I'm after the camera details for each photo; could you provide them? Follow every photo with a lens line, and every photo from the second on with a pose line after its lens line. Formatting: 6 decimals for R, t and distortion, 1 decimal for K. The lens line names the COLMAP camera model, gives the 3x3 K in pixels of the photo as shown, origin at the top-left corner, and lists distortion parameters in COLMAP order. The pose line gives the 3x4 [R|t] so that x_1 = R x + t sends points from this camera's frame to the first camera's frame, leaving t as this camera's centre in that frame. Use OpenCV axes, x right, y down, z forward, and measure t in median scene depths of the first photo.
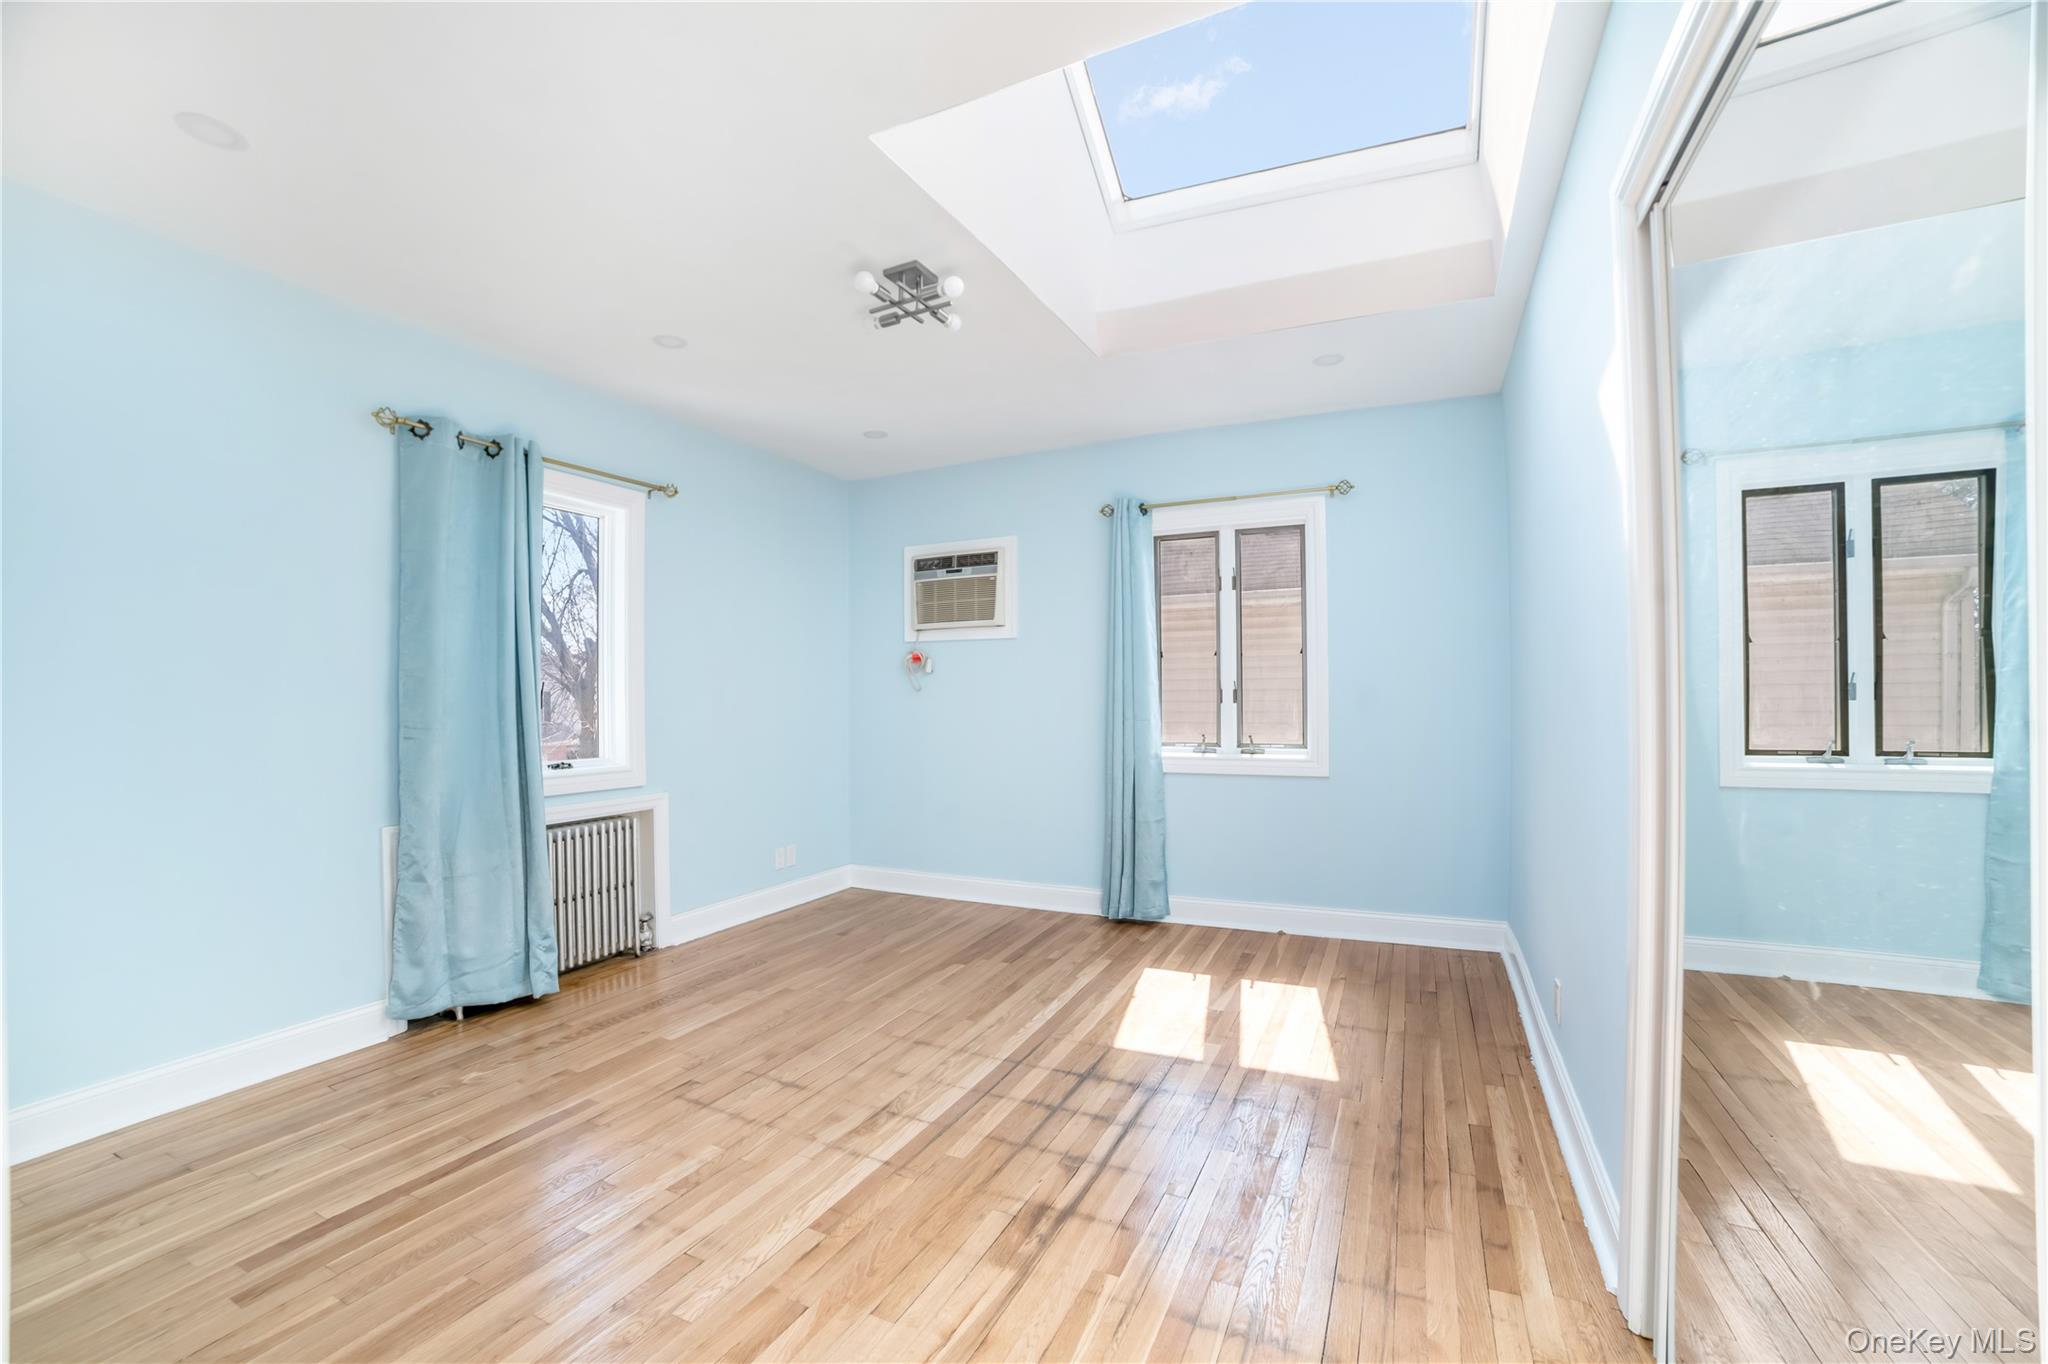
lens RADIAL K [[853.7, 0, 1019.7], [0, 853.7, 693.1], [0, 0, 1]] dist [-0.114450, 0.039856]
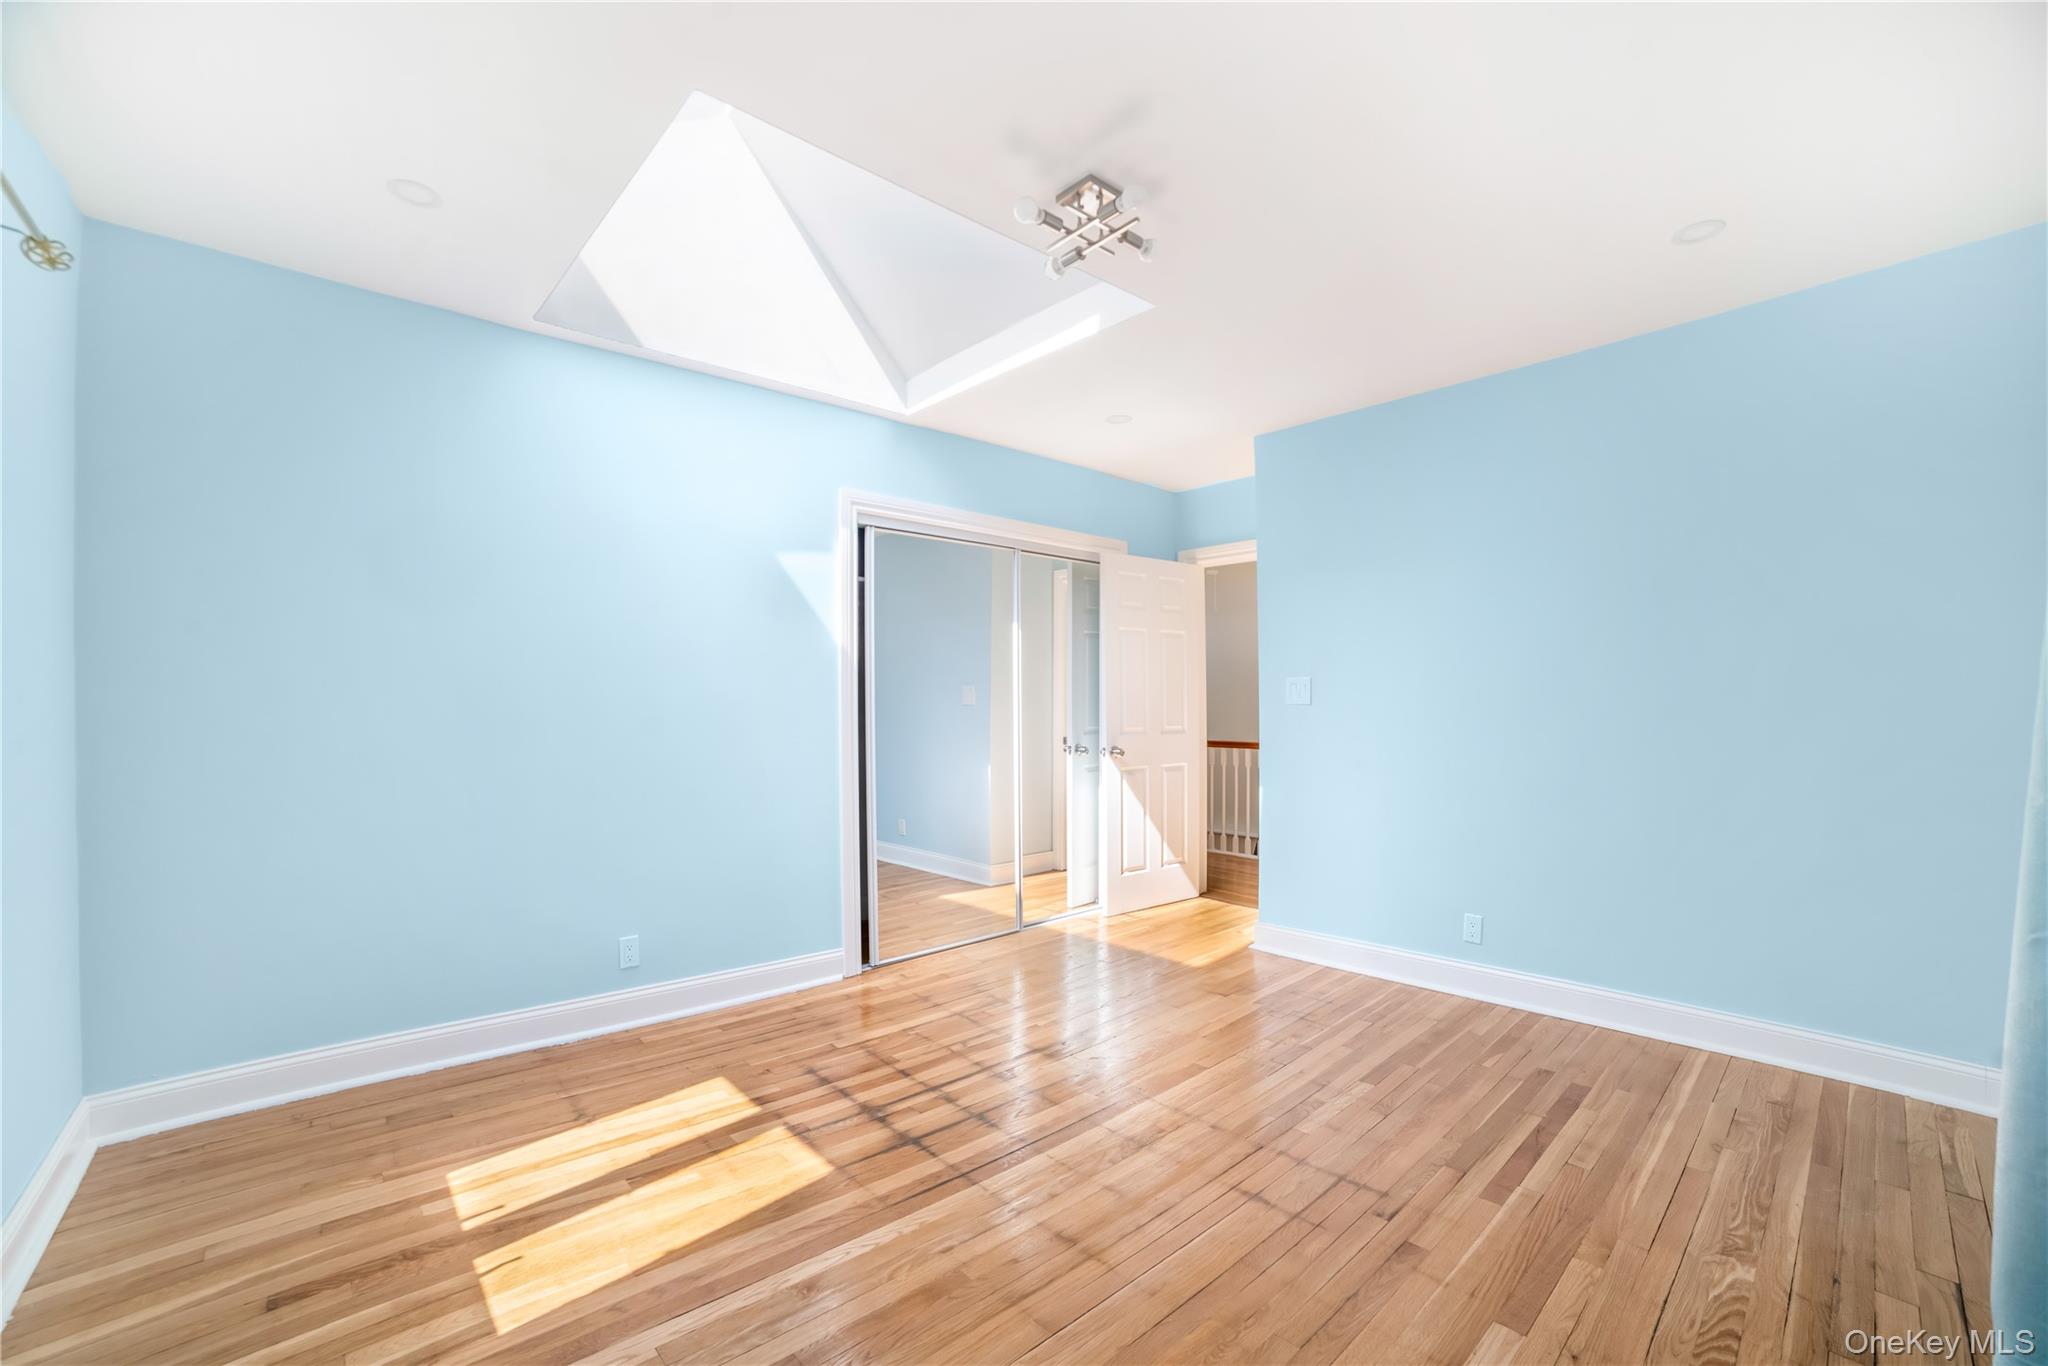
lens RADIAL K [[853.7, 0, 1019.7], [0, 853.7, 694.1], [0, 0, 1]] dist [-0.114450, 0.039856]
pose [[-0.927788, 0.015060, 0.372805, -0.361065], [0.009888, 0.999827, -0.015783, -0.001348], [-0.372978, -0.010957, -0.927776, 1.773364]]
